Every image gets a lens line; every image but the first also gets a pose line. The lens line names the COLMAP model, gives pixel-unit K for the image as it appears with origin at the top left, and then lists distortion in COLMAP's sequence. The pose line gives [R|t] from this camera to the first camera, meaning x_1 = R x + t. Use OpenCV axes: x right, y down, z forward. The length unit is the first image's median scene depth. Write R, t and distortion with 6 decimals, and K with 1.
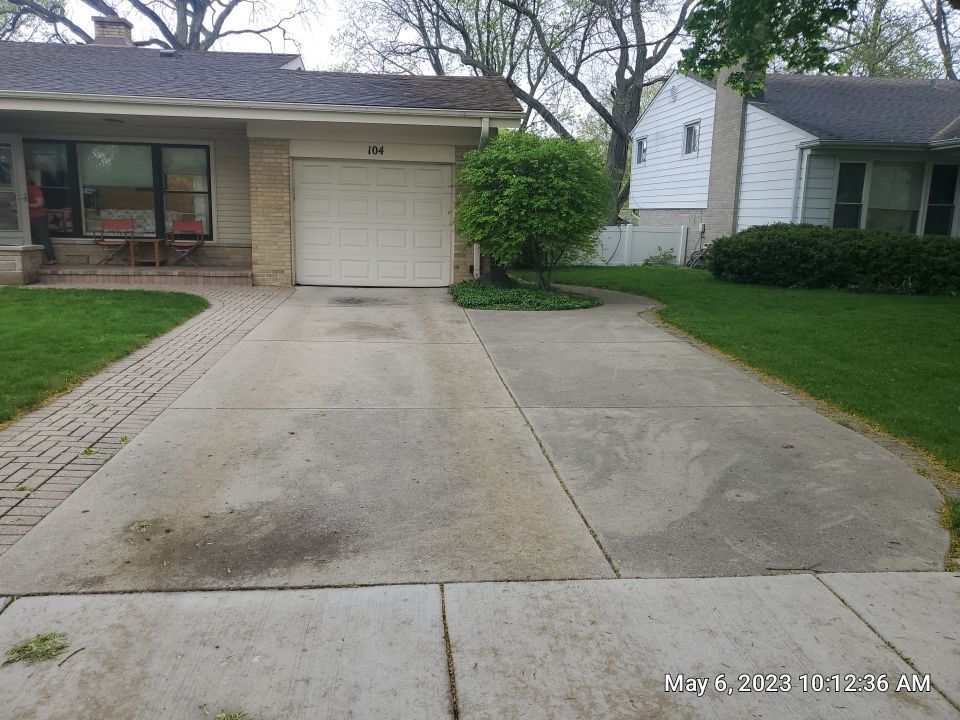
lens RADIAL K [[767.9, 0, 480.0], [0, 767.9, 360.0], [0, 0, 1]] dist [0.008456, 0.002822]
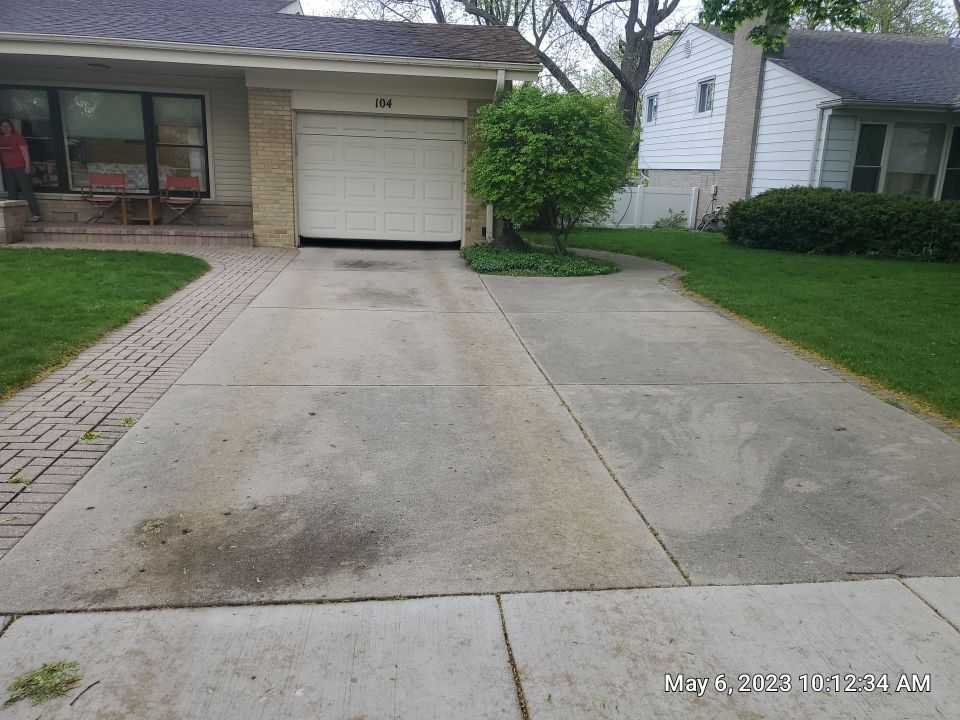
lens RADIAL K [[744.6, 0, 480.0], [0, 744.6, 360.0], [0, 0, 1]] dist [0.010788, -0.000091]
pose [[0.999549, 0.005217, 0.029586, -0.056745], [-0.007016, 0.998111, 0.061039, -0.020286], [-0.029211, -0.061219, 0.997697, 0.086458]]
